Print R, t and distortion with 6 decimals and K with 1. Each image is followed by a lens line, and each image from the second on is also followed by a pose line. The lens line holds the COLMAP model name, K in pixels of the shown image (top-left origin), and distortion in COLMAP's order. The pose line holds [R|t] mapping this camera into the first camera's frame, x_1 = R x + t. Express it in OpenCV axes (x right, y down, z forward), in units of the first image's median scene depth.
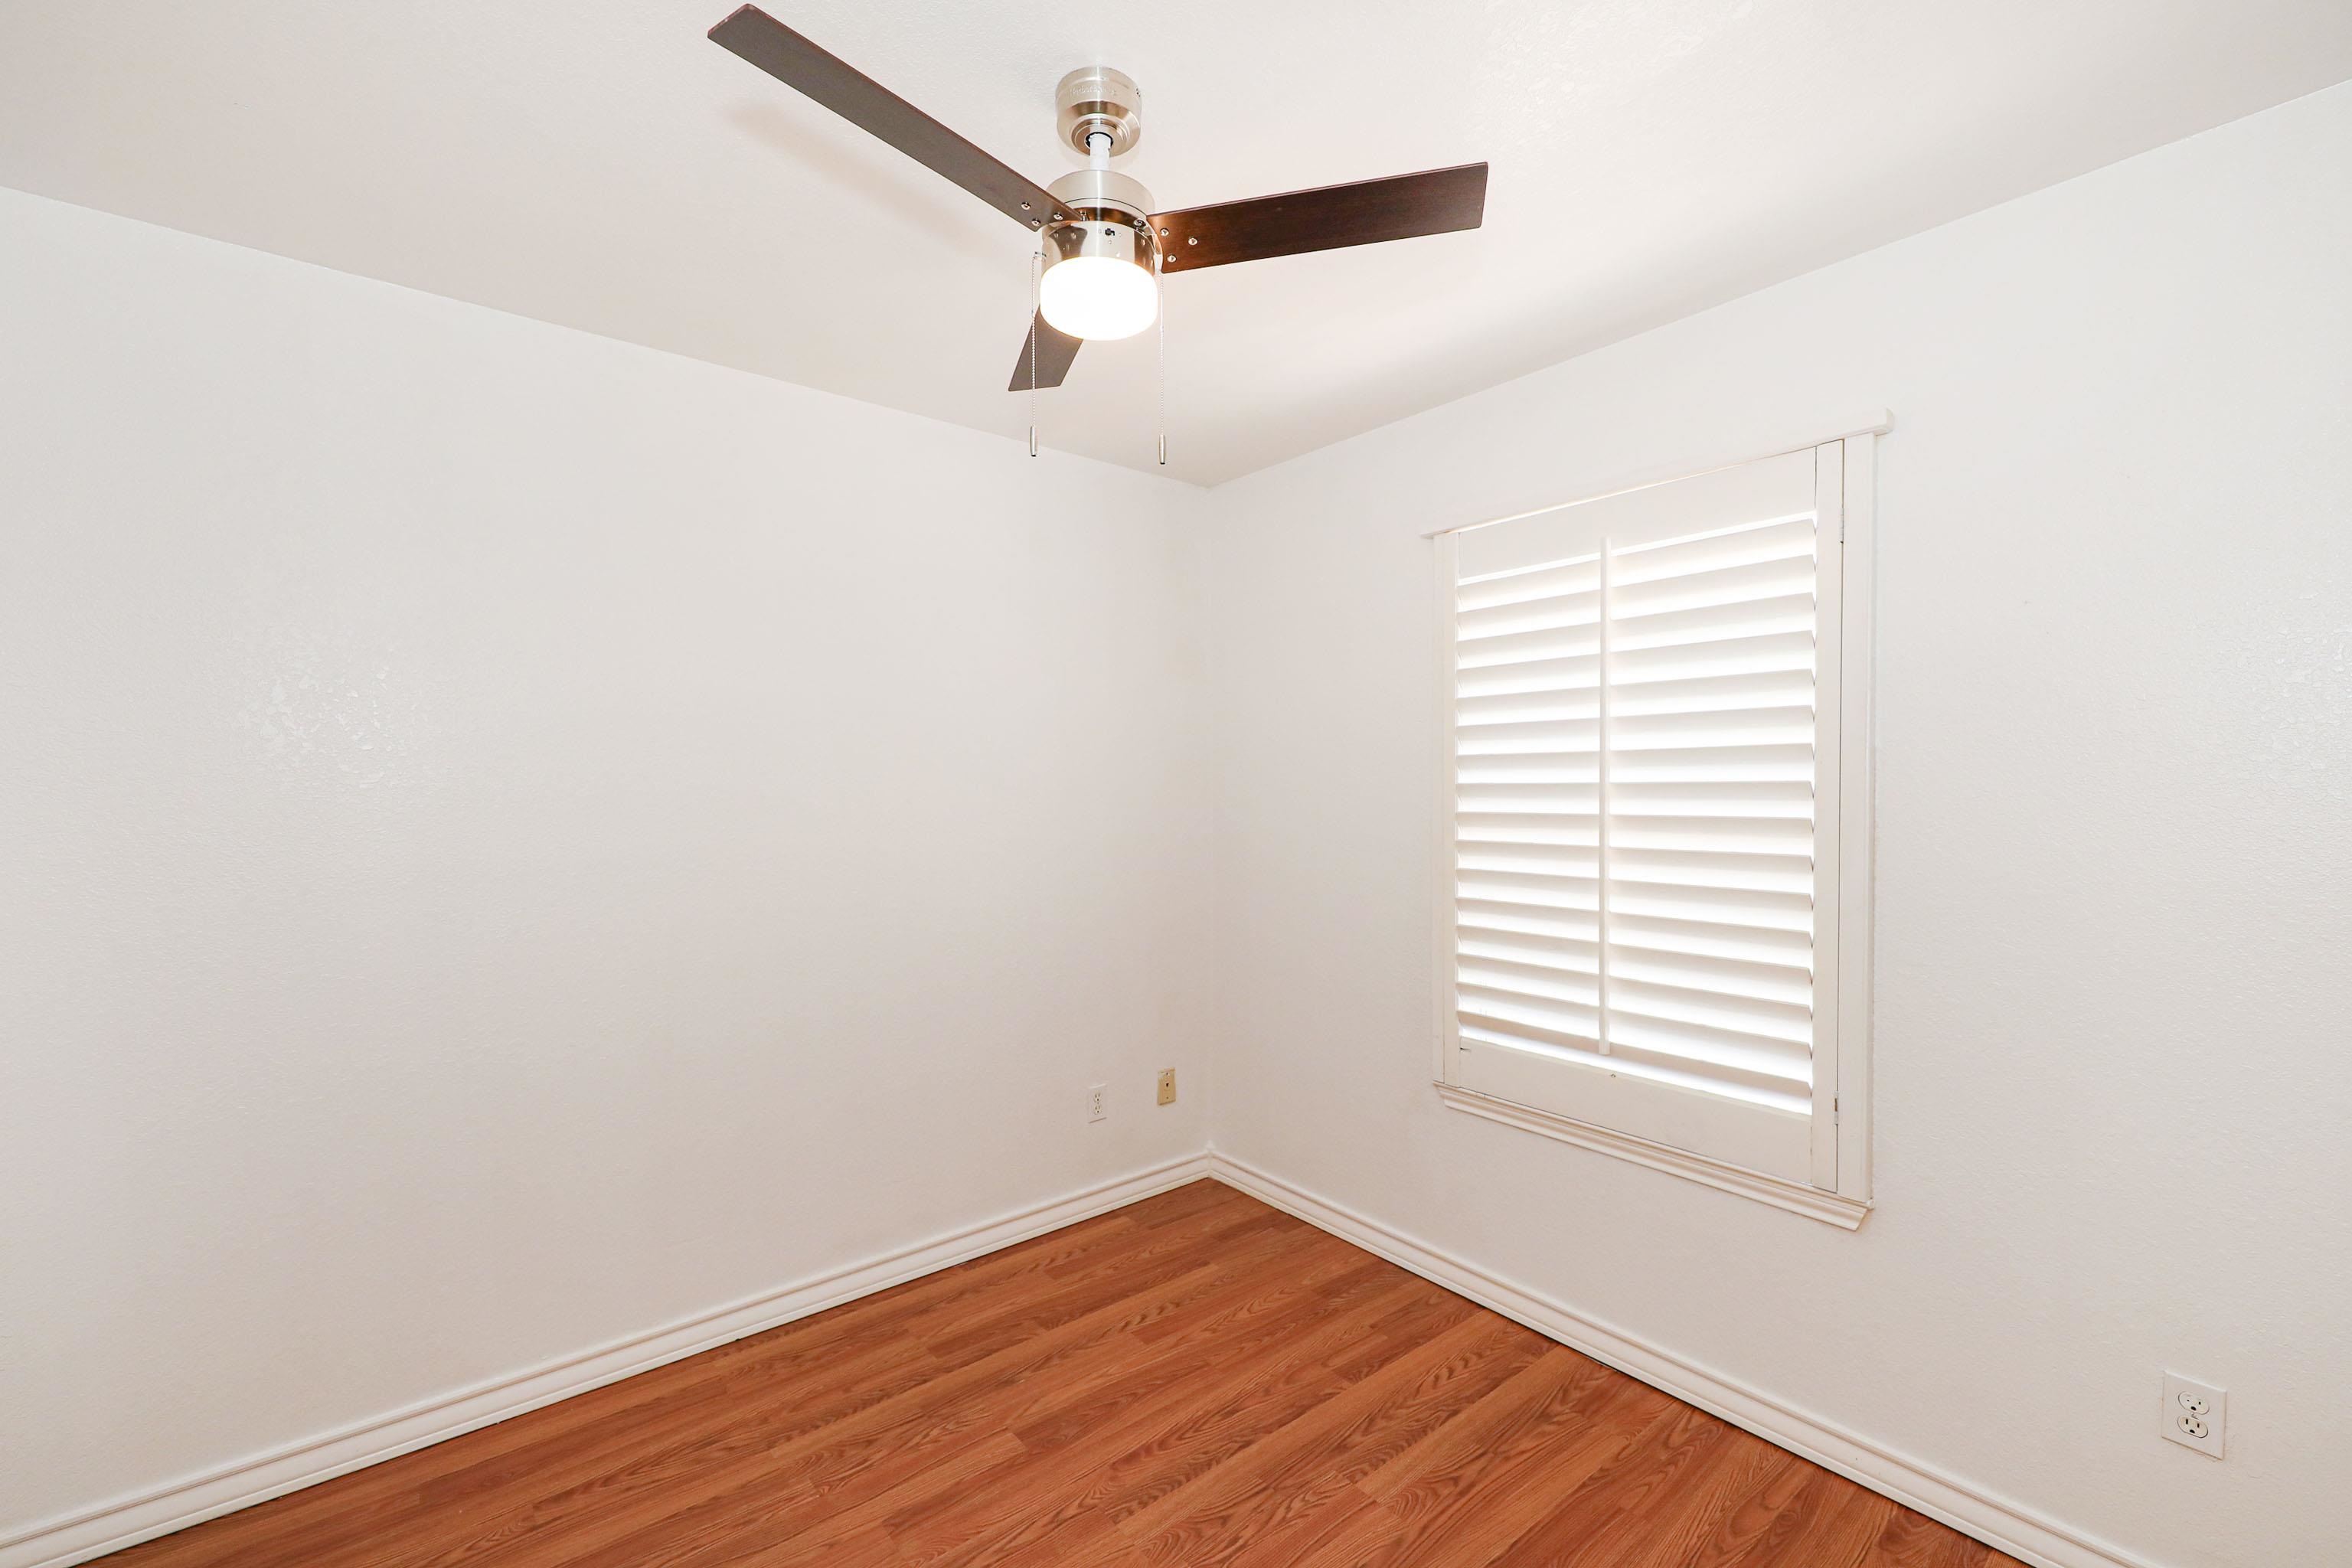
lens RADIAL K [[959.3, 0, 1165.6], [0, 959.3, 783.2], [0, 0, 1]] dist [-0.000209, -0.000195]
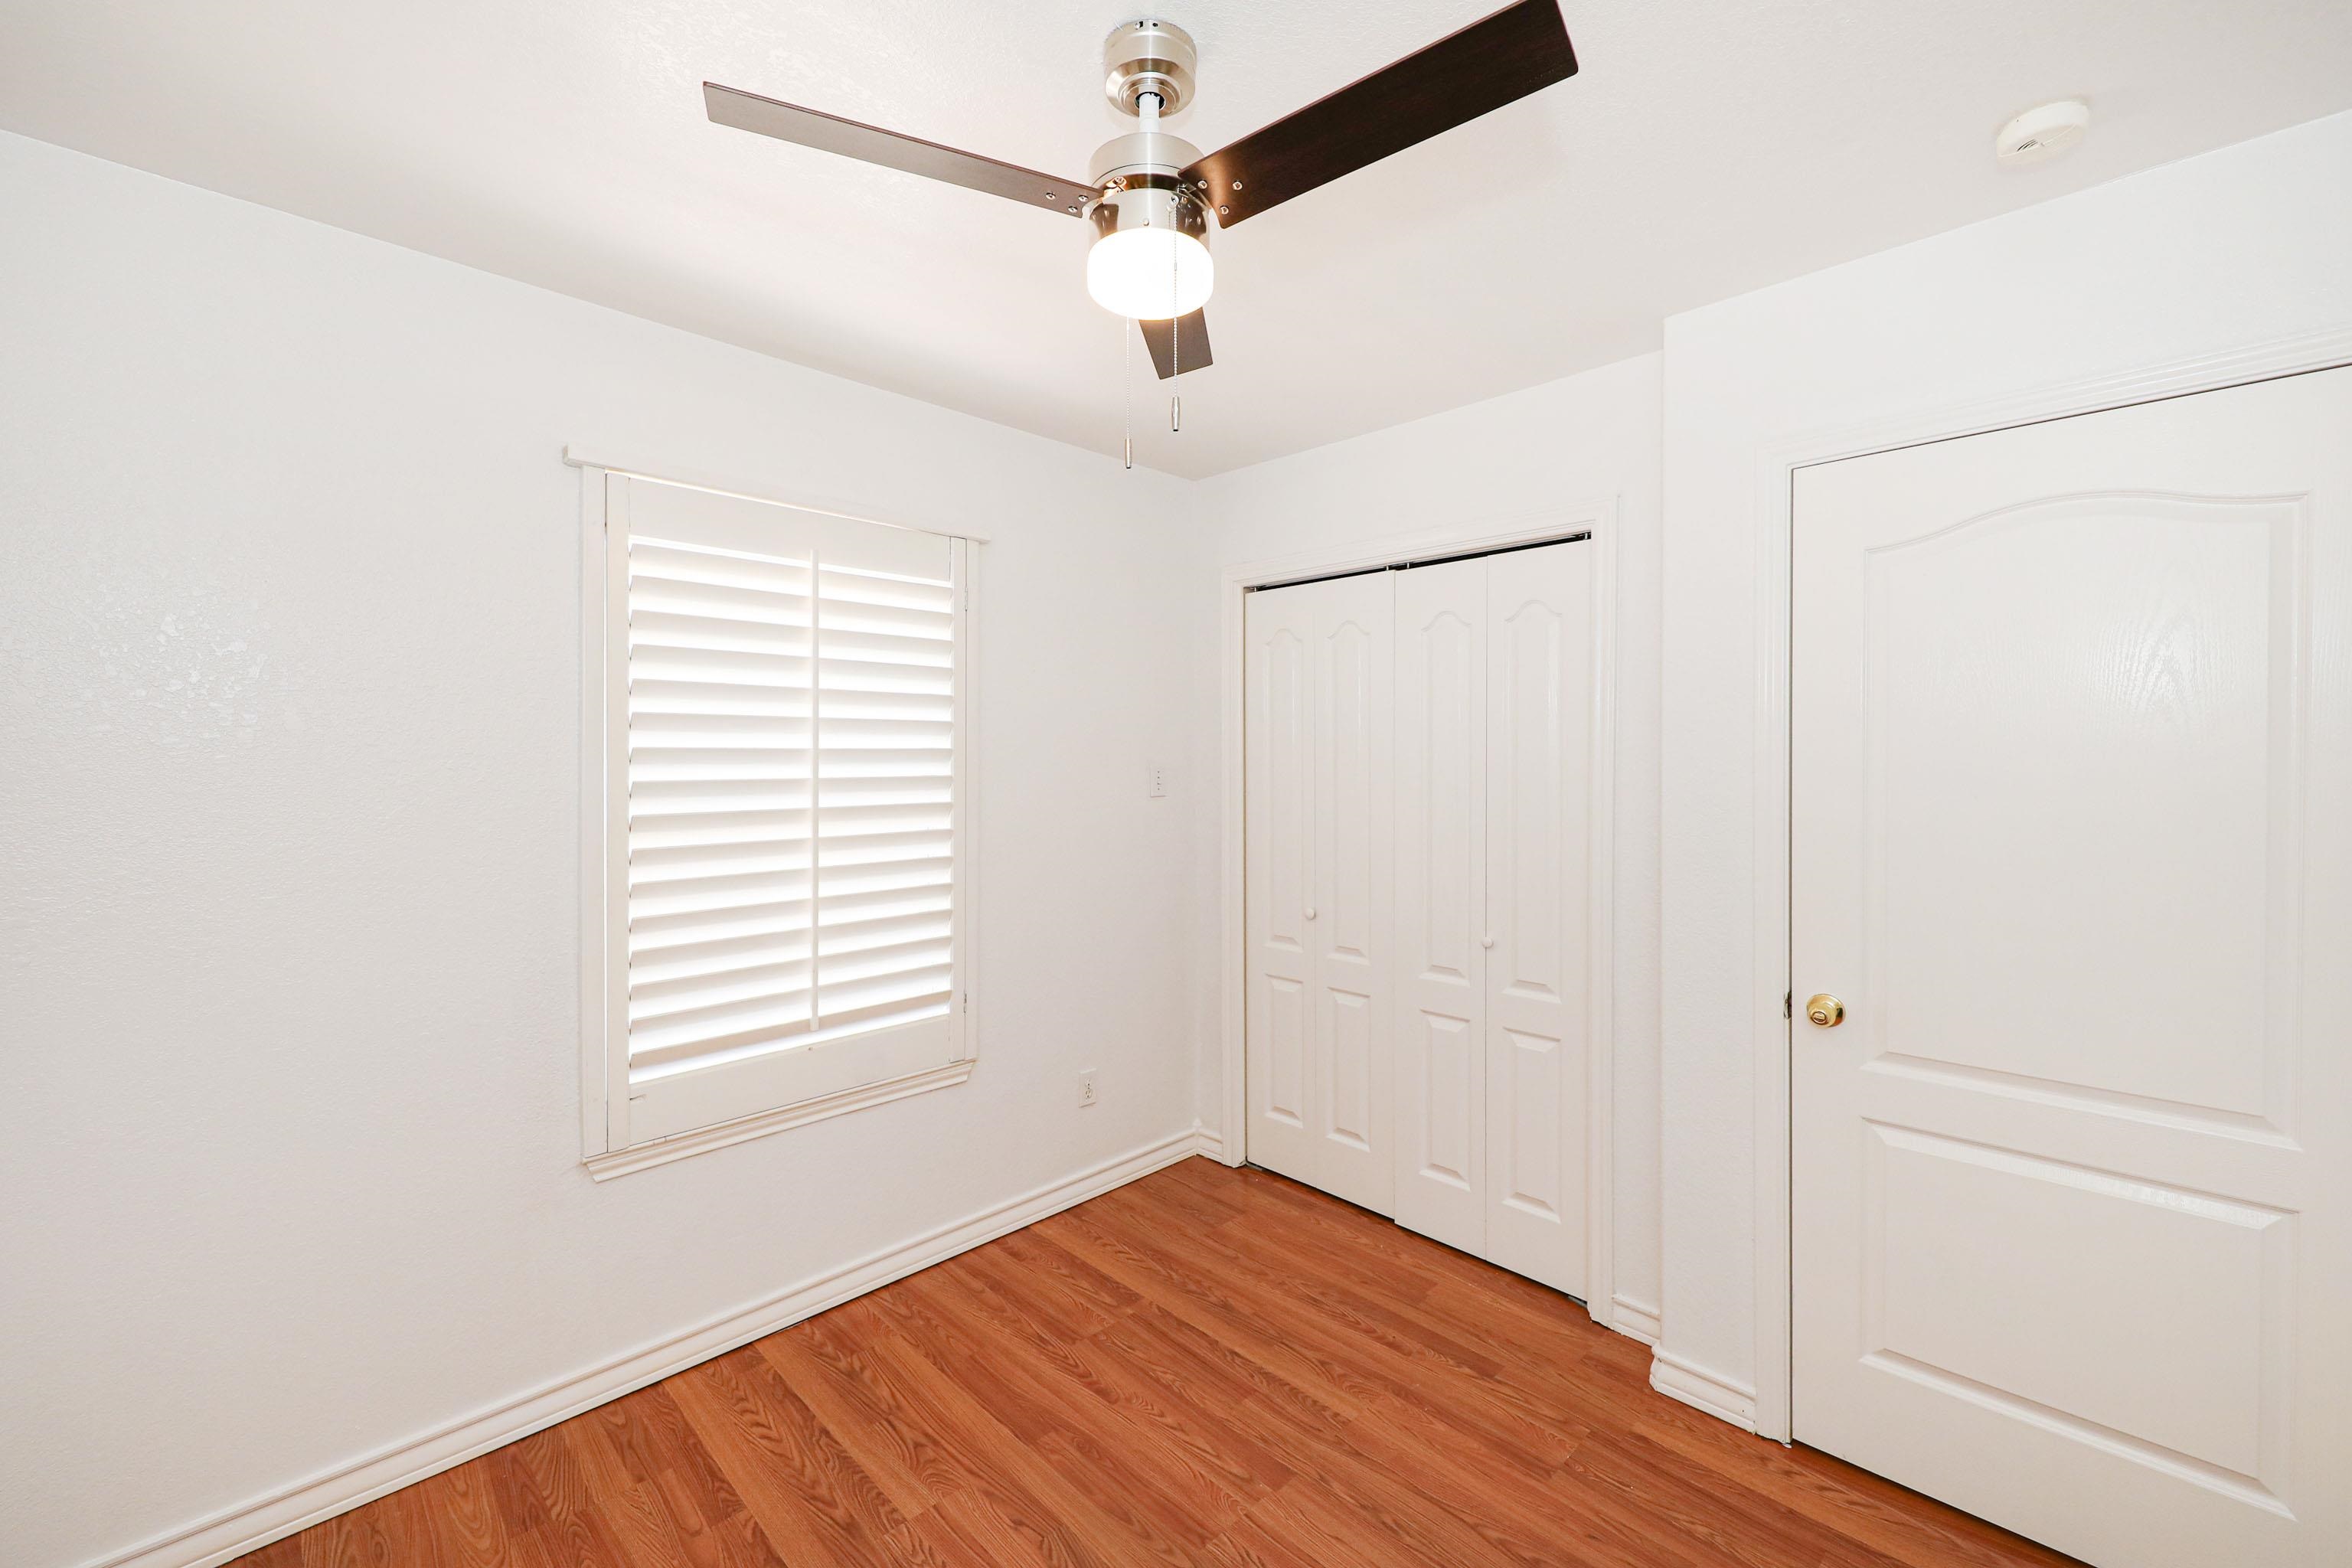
lens RADIAL K [[959.3, 0, 1171.4], [0, 959.3, 775.3], [0, 0, 1]] dist [-0.000209, -0.000195]
pose [[-0.097578, -0.016696, 0.995088, -0.669050], [0.001851, 0.999854, 0.016958, -0.021880], [-0.995226, 0.003497, -0.097533, 0.725830]]
